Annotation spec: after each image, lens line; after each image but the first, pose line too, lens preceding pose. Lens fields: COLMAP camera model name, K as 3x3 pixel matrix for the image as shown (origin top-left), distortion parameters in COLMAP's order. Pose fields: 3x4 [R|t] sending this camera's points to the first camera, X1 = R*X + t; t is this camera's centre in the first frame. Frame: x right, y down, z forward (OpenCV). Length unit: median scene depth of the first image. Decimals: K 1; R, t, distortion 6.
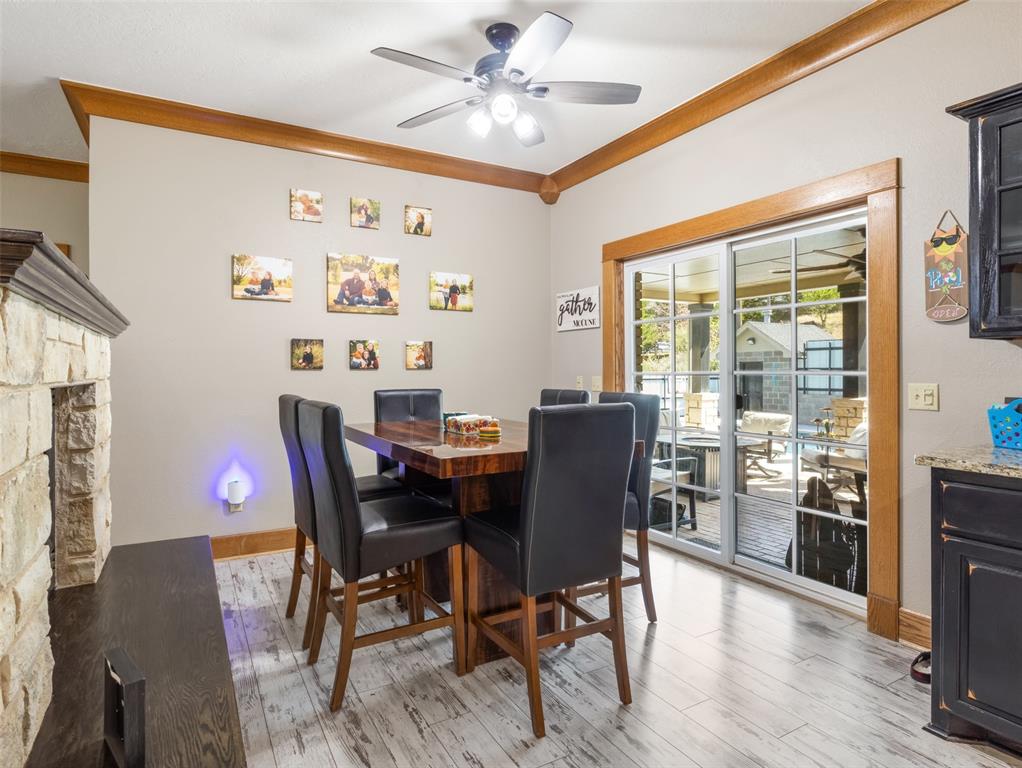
lens RADIAL K [[578.8, 0, 512.0], [0, 578.8, 371.7], [0, 0, 1]] dist [-0.004915, -0.000902]
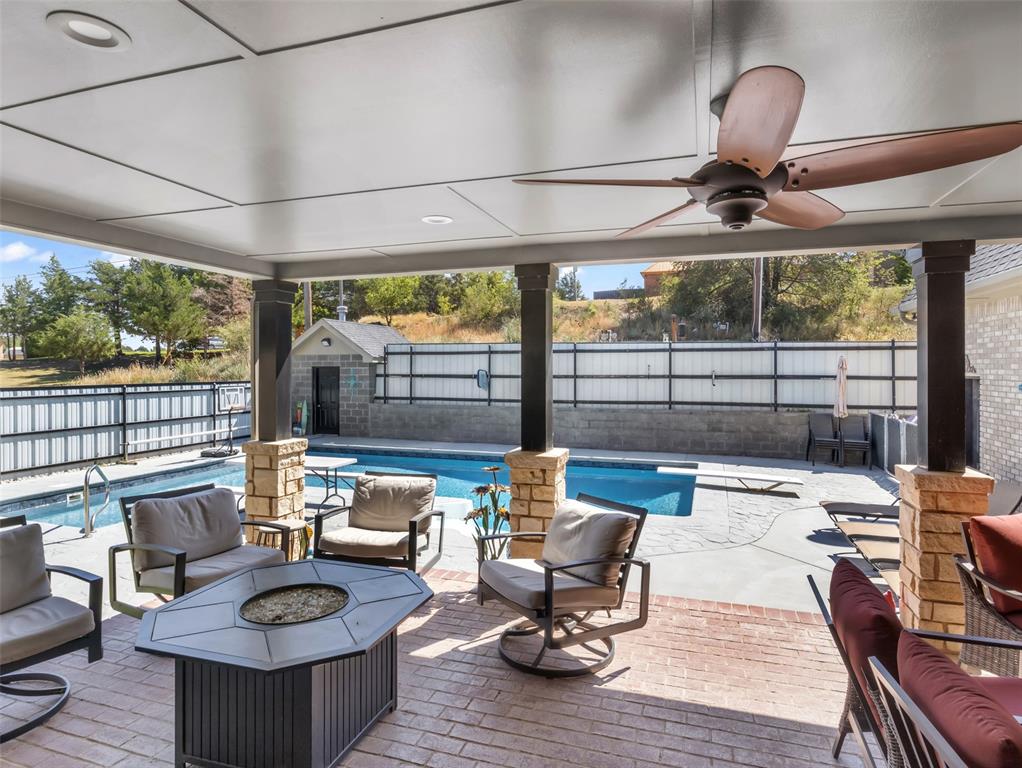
lens RADIAL K [[578.8, 0, 512.0], [0, 578.8, 371.7], [0, 0, 1]] dist [-0.004915, -0.000902]
pose [[0.746429, -0.004599, 0.665449, 0.094911], [0.000379, 0.999979, 0.006487, -0.025916], [-0.665465, -0.004590, 0.746415, 0.330037]]
